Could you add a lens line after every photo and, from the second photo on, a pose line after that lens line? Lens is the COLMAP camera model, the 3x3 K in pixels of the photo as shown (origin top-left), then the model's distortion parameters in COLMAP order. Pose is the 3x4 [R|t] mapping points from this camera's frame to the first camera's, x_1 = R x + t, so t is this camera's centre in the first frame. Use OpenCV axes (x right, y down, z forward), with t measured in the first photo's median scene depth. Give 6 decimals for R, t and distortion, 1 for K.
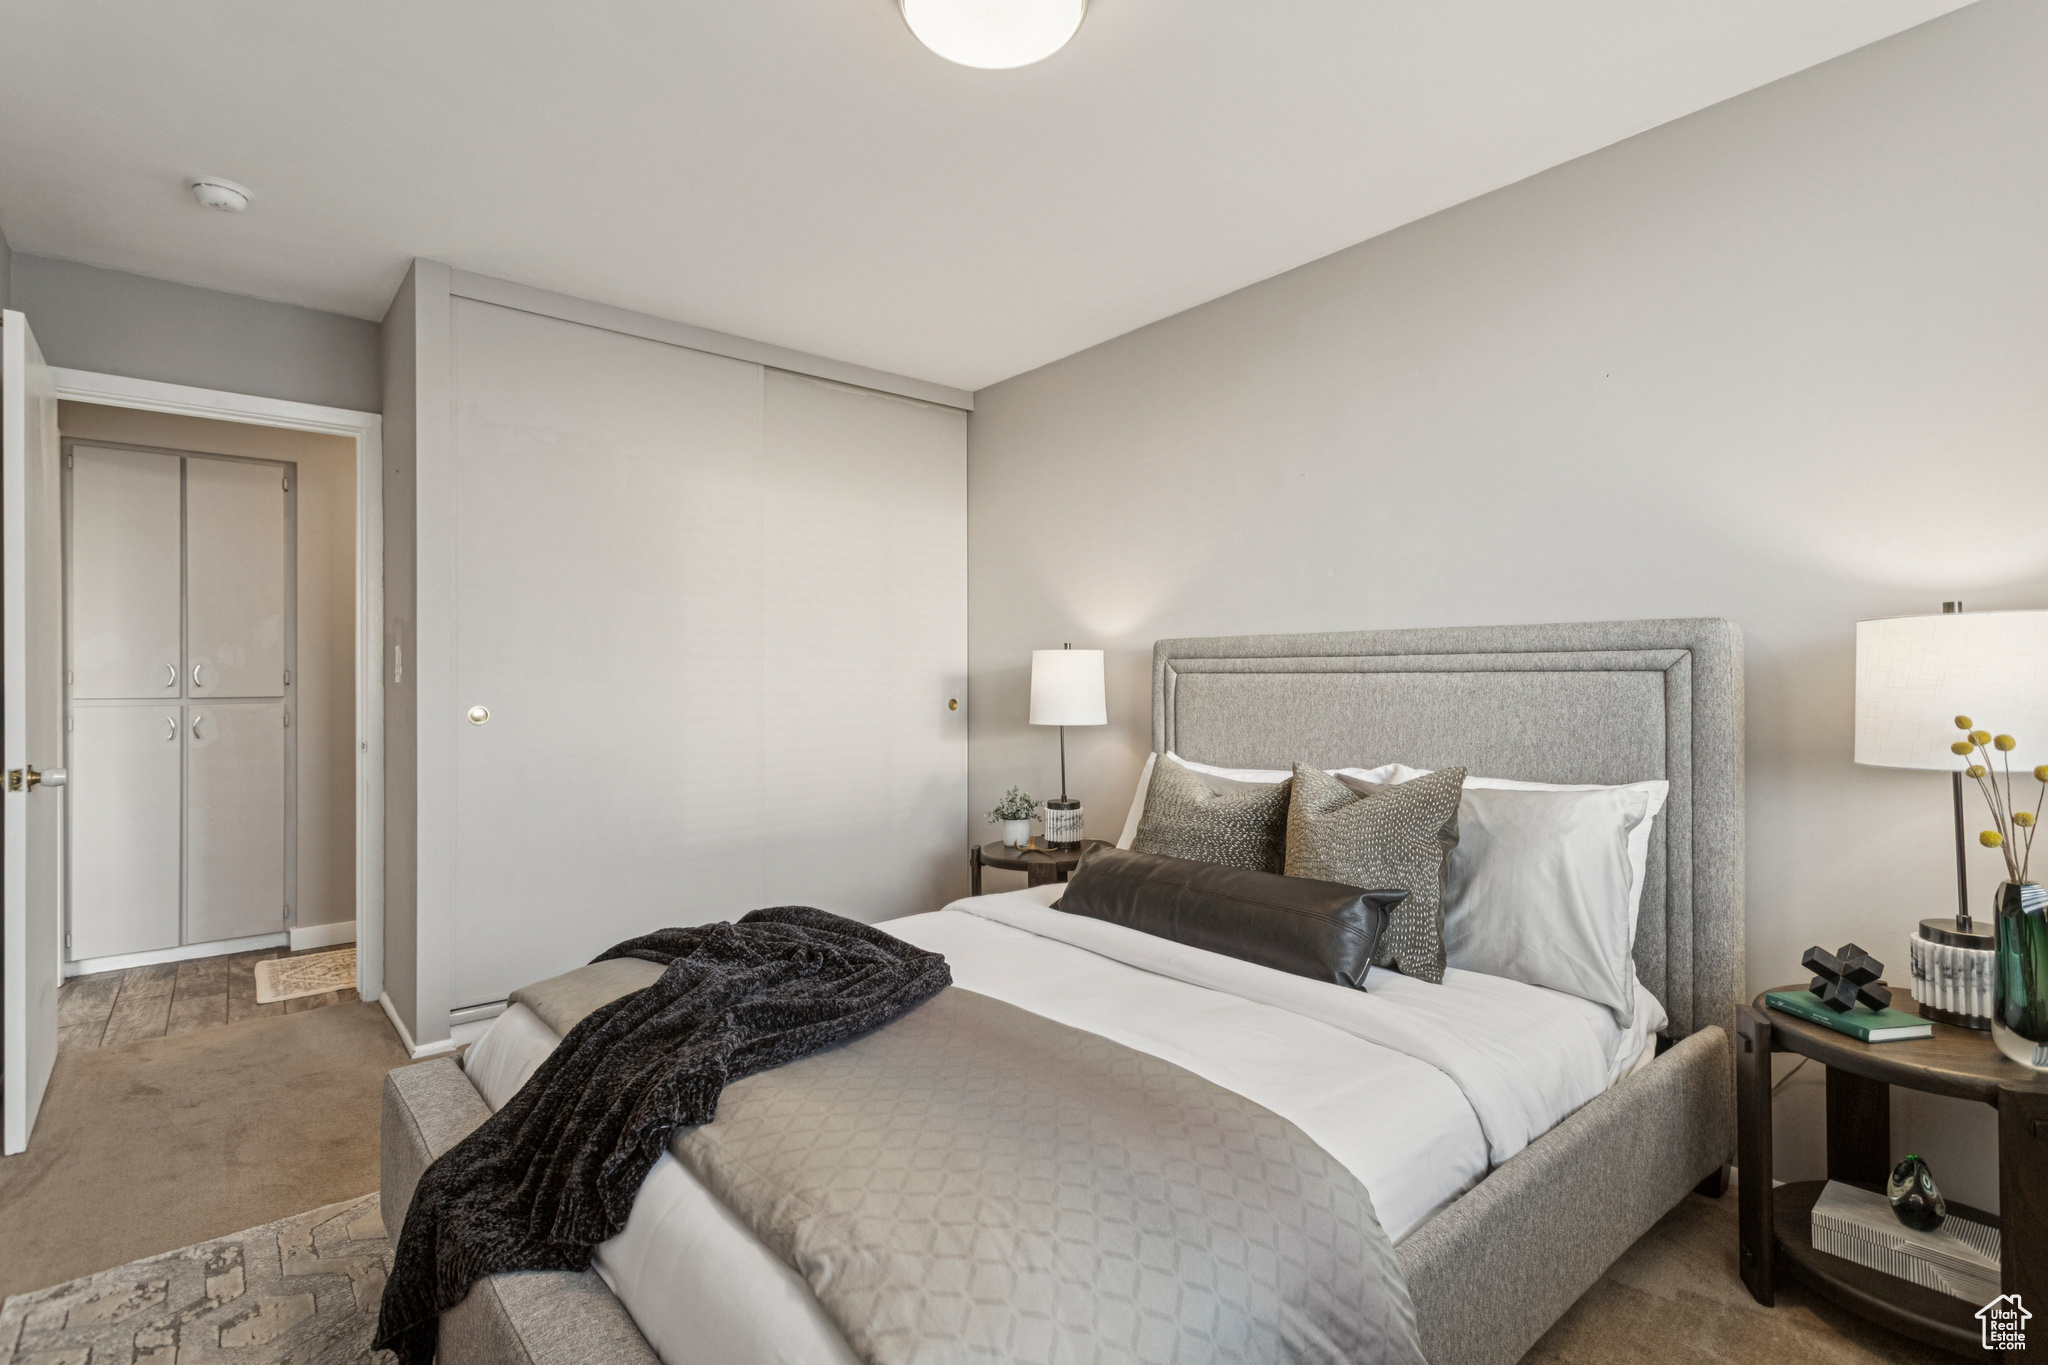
lens RADIAL K [[957.8, 0, 1014.6], [0, 957.8, 678.5], [0, 0, 1]] dist [0.004059, 0.000154]
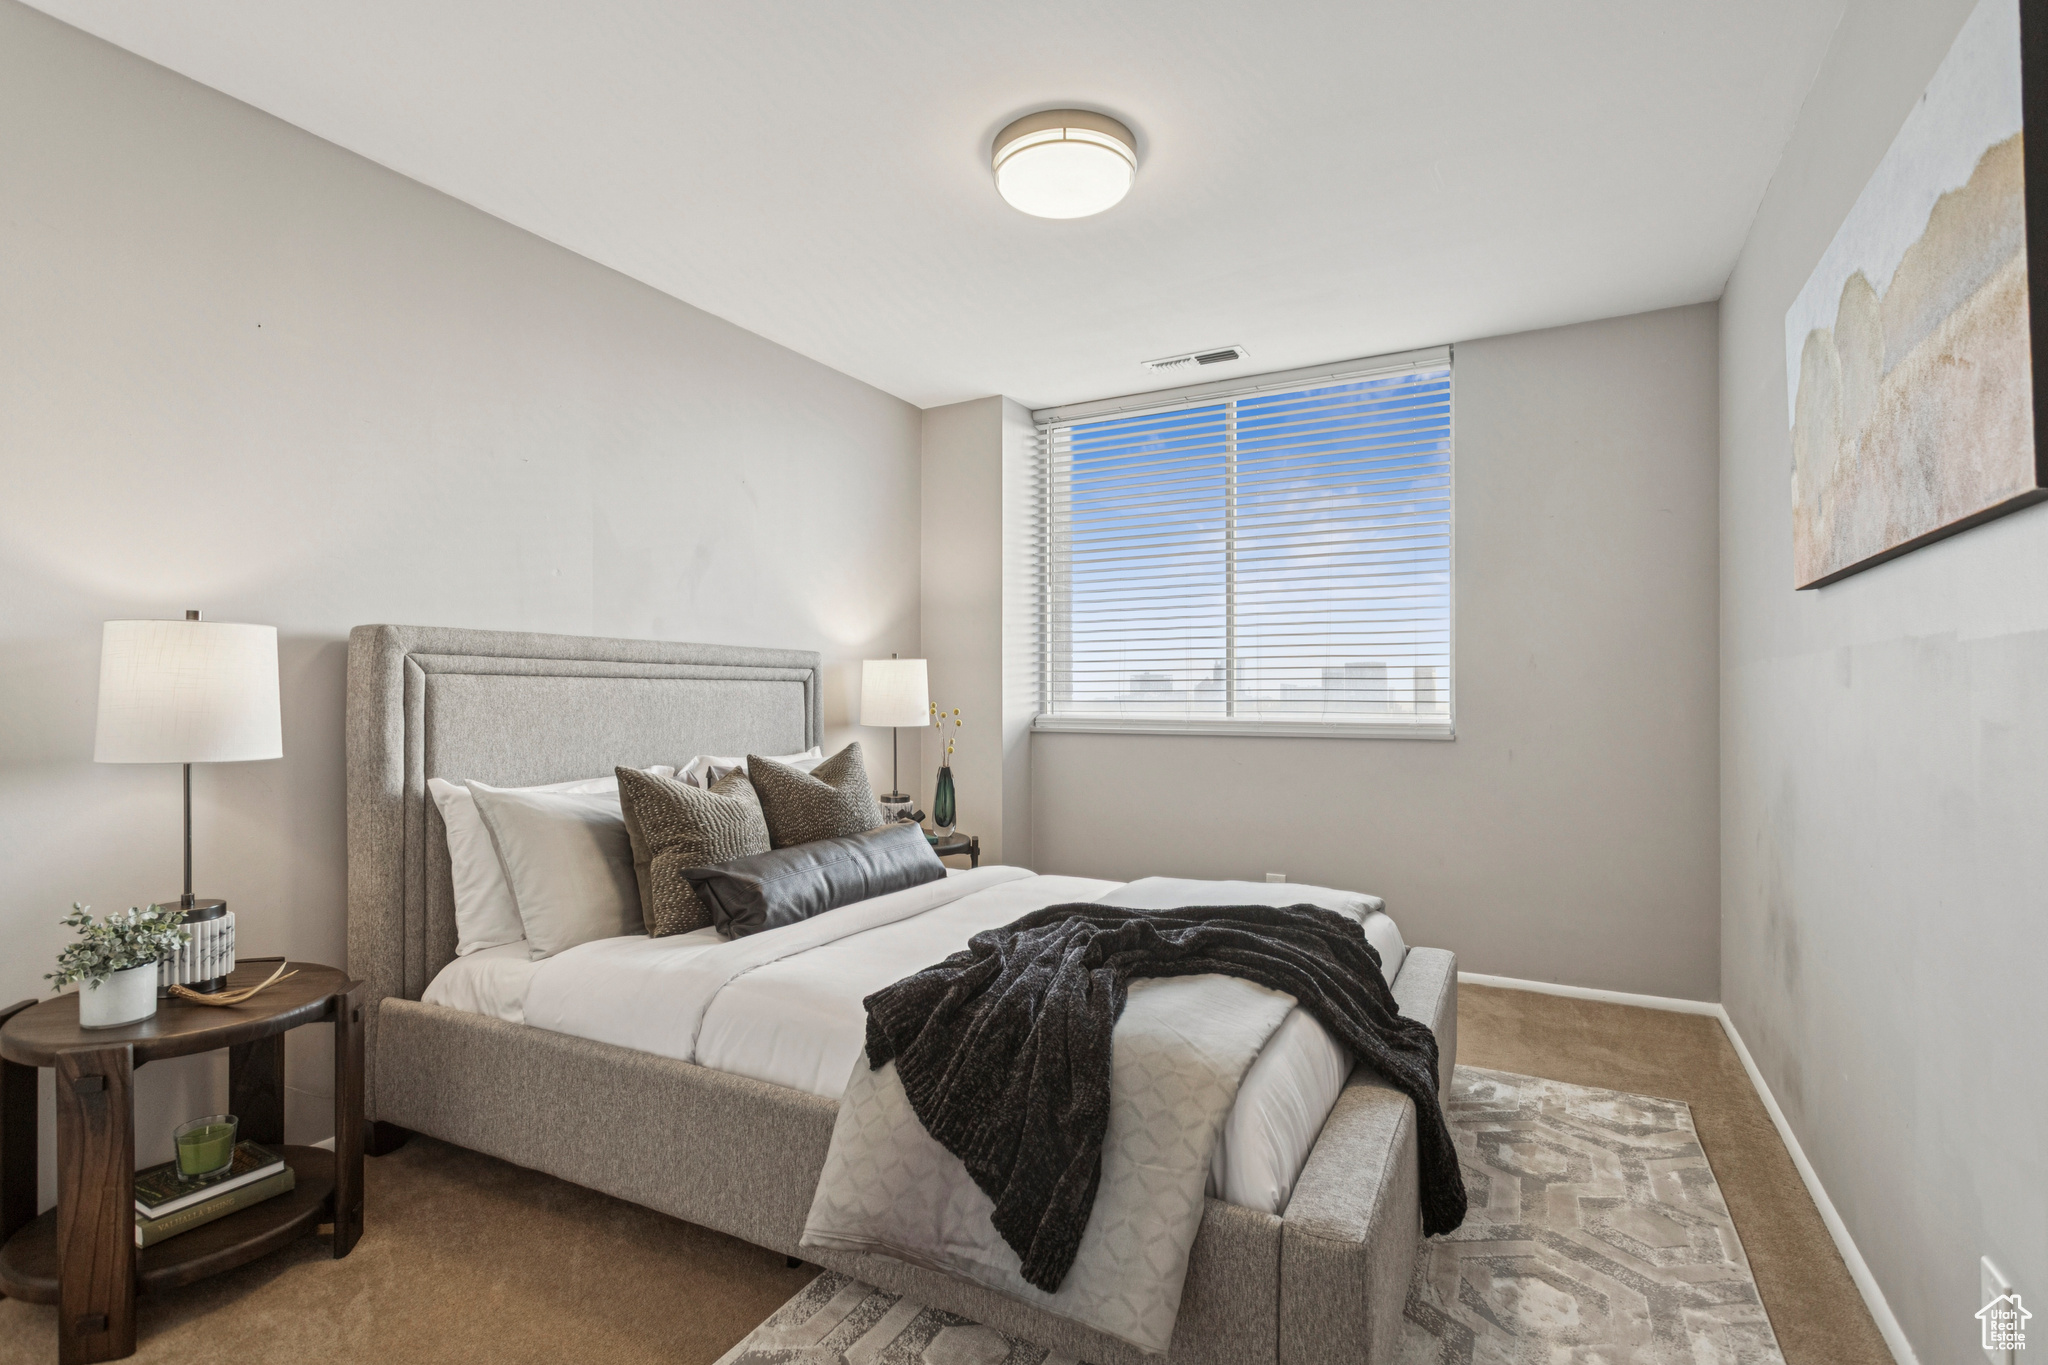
lens RADIAL K [[963.3, 0, 1028.8], [0, 963.3, 683.0], [0, 0, 1]] dist [0.001893, 0.000963]
pose [[-0.377304, 0.005446, 0.926073, -0.878135], [-0.009420, 0.999908, -0.009718, 0.006036], [-0.926042, -0.012390, -0.377218, 1.085520]]
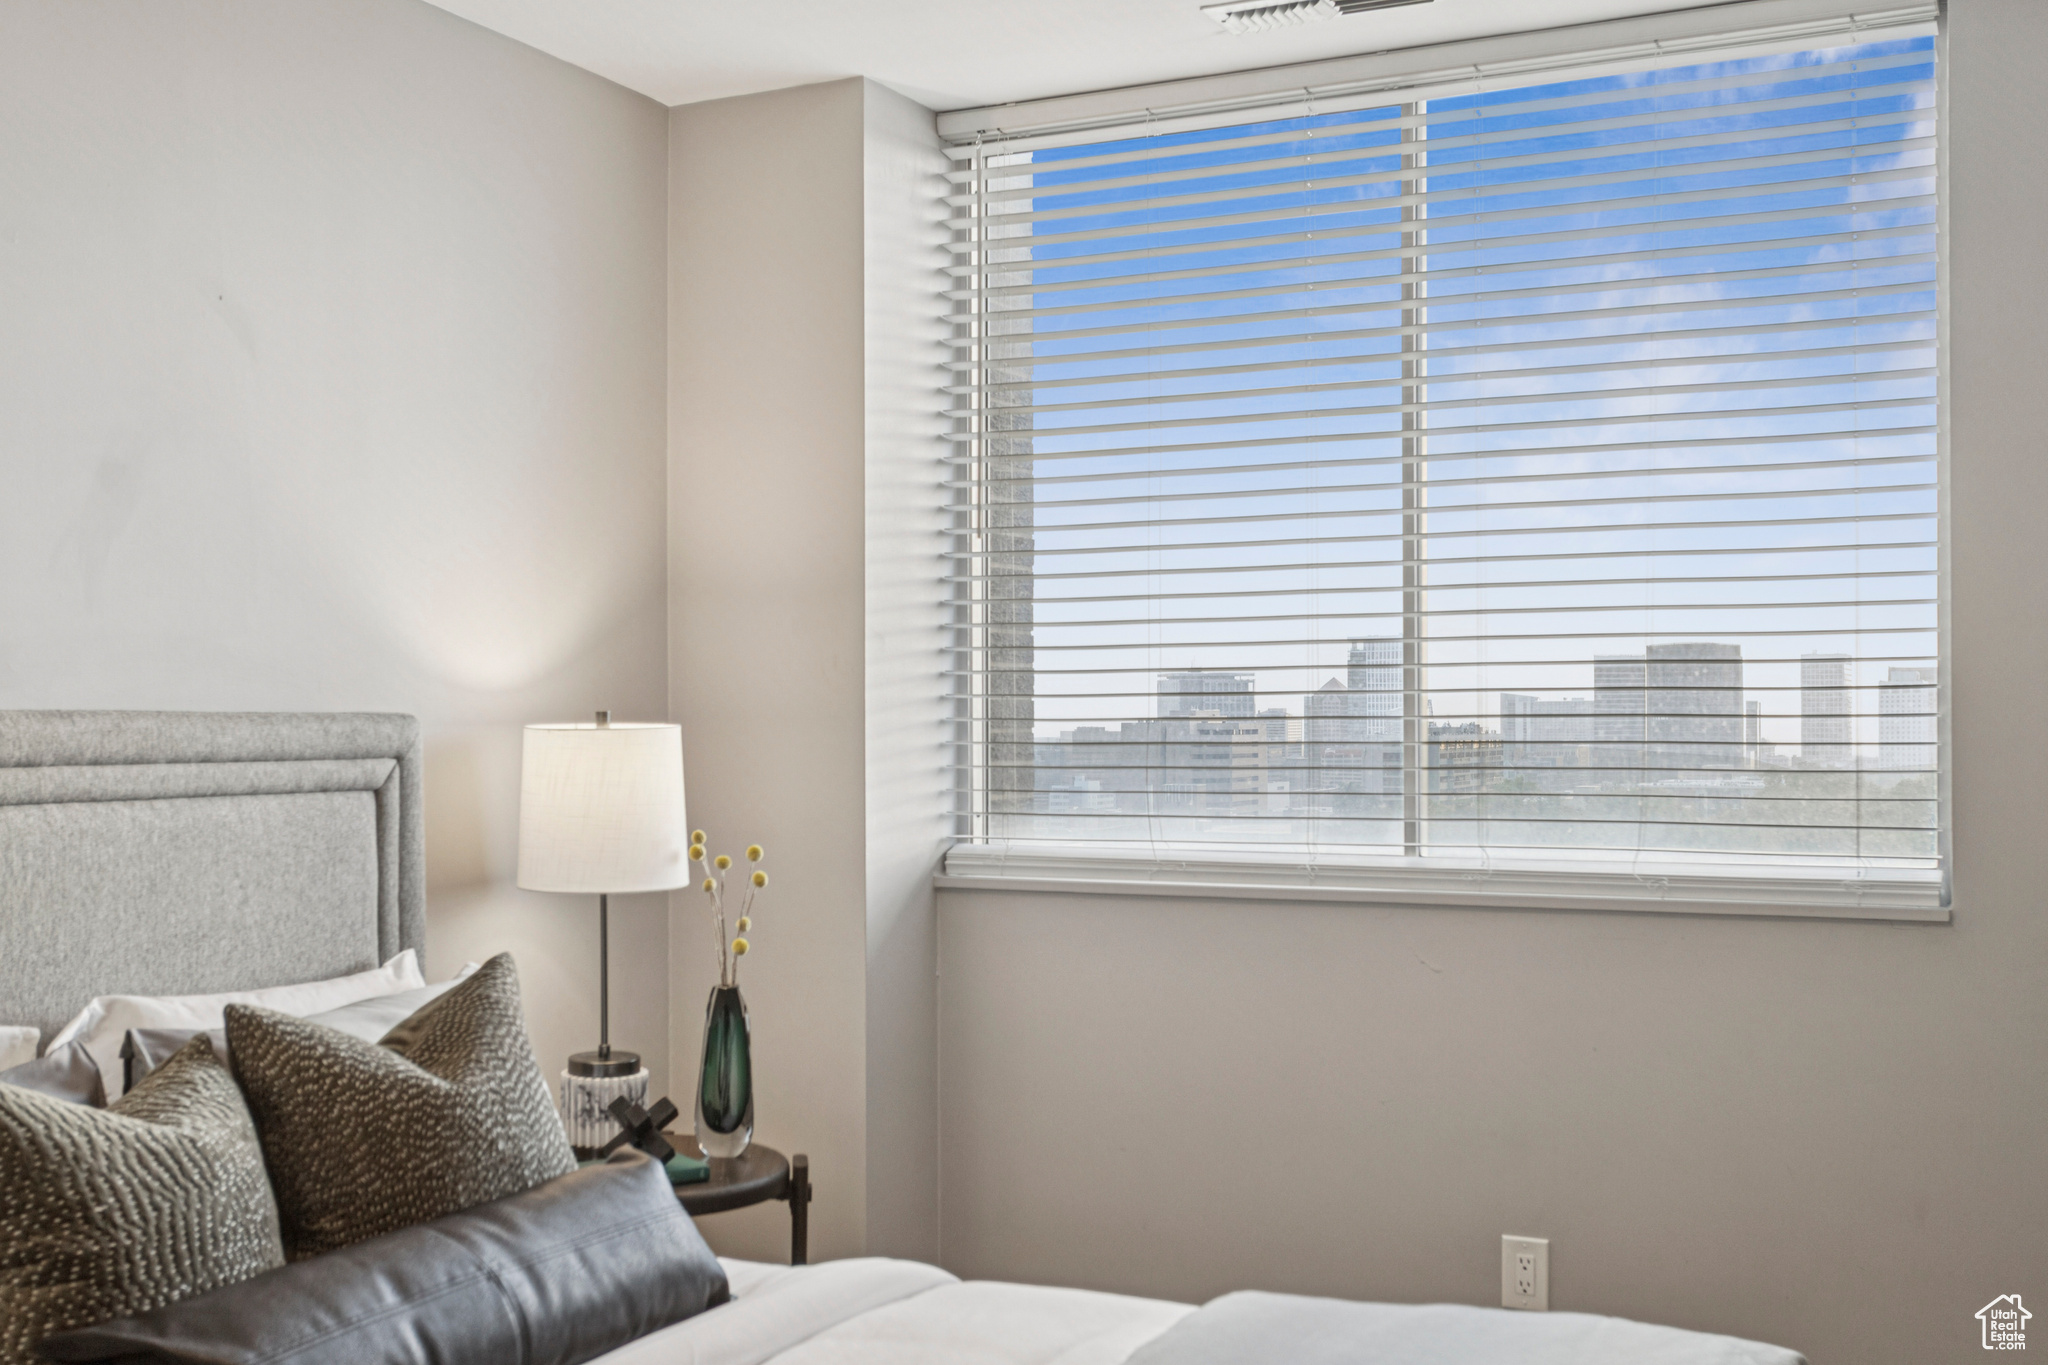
lens RADIAL K [[2221.7, 0, 1022.2], [0, 2221.7, 700.1], [0, 0, 1]] dist [0.022853, -0.007262]
pose [[-0.417780, 0.004042, 0.908539, -0.807188], [-0.006706, 0.999949, -0.007532, -0.053553], [-0.908523, -0.009240, -0.417732, 1.061481]]
